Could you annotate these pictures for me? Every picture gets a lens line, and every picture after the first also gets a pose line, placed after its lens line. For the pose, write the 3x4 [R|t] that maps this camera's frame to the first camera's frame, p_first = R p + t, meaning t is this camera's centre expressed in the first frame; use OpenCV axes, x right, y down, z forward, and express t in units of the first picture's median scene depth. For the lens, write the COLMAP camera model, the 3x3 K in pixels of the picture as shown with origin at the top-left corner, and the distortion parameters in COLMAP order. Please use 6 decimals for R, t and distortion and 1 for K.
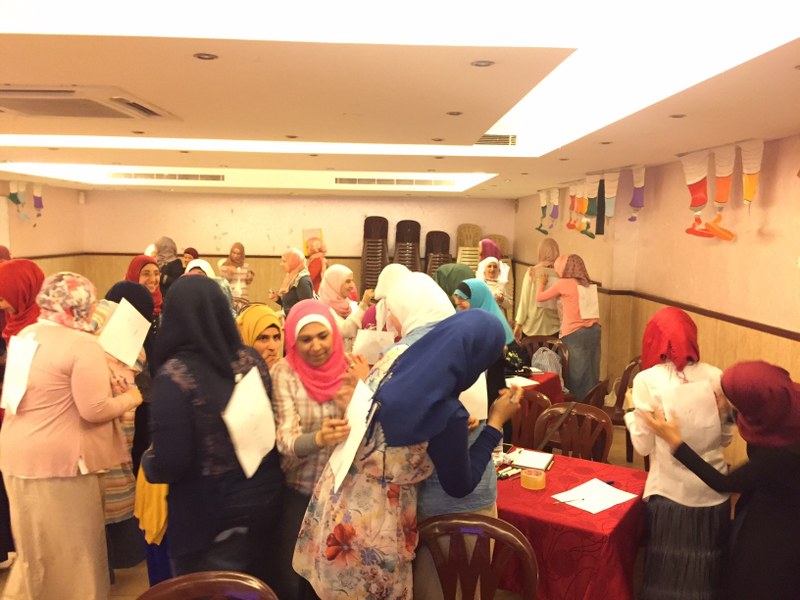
lens RADIAL K [[691.4, 0, 403.9], [0, 691.4, 297.0], [0, 0, 1]] dist [0.076402, -0.126833]
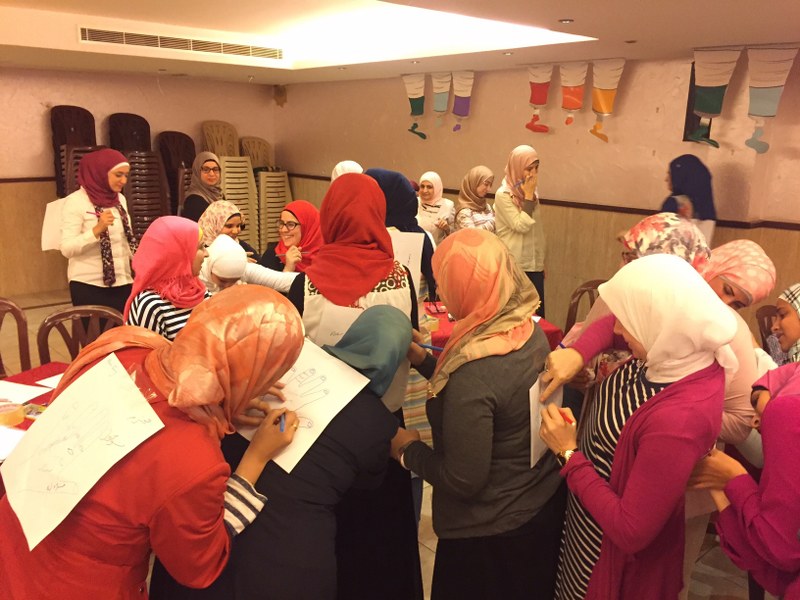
lens RADIAL K [[691.4, 0, 403.9], [0, 691.4, 297.0], [0, 0, 1]] dist [0.076402, -0.126833]
pose [[0.761032, -0.154110, 0.630144, -0.408027], [0.060768, 0.984037, 0.167269, -0.072142], [-0.645862, -0.089004, 0.758248, 0.652690]]
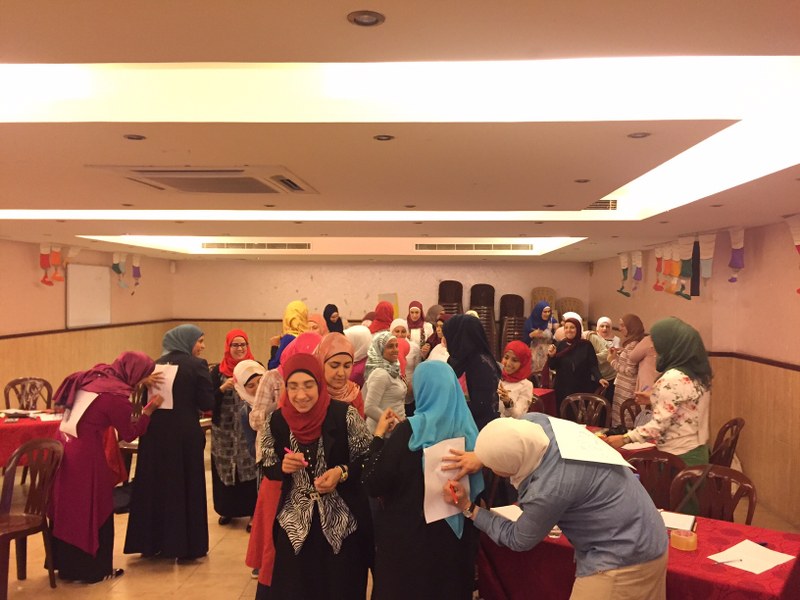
lens RADIAL K [[691.4, 0, 403.9], [0, 691.4, 297.0], [0, 0, 1]] dist [0.076402, -0.126833]
pose [[0.997110, -0.010353, -0.075267, -0.058895], [0.003300, 0.995638, -0.093244, 0.003611], [0.075904, 0.092726, 0.992794, -0.023424]]
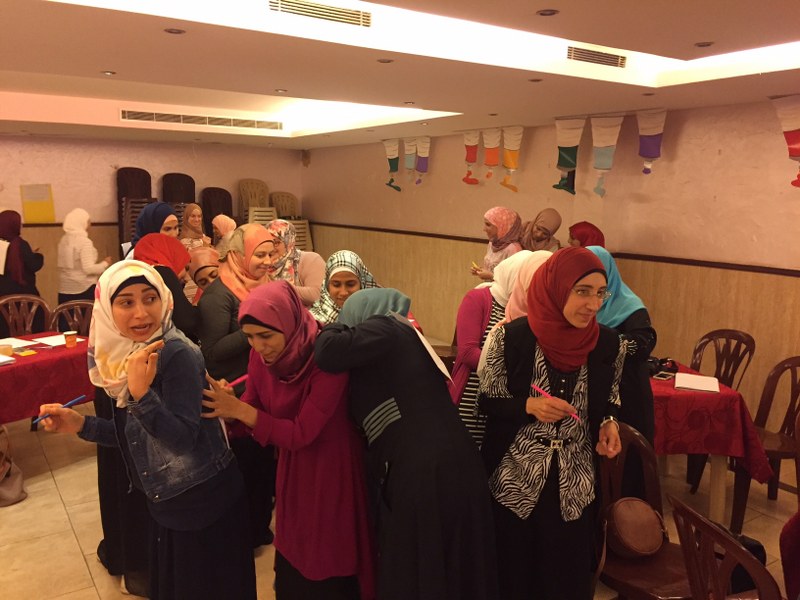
lens RADIAL K [[691.4, 0, 403.9], [0, 691.4, 297.0], [0, 0, 1]] dist [0.076402, -0.126833]
pose [[0.849649, -0.085920, 0.520302, -0.358636], [0.054513, 0.995662, 0.075399, -0.033314], [-0.524524, -0.035699, 0.850647, 0.365326]]
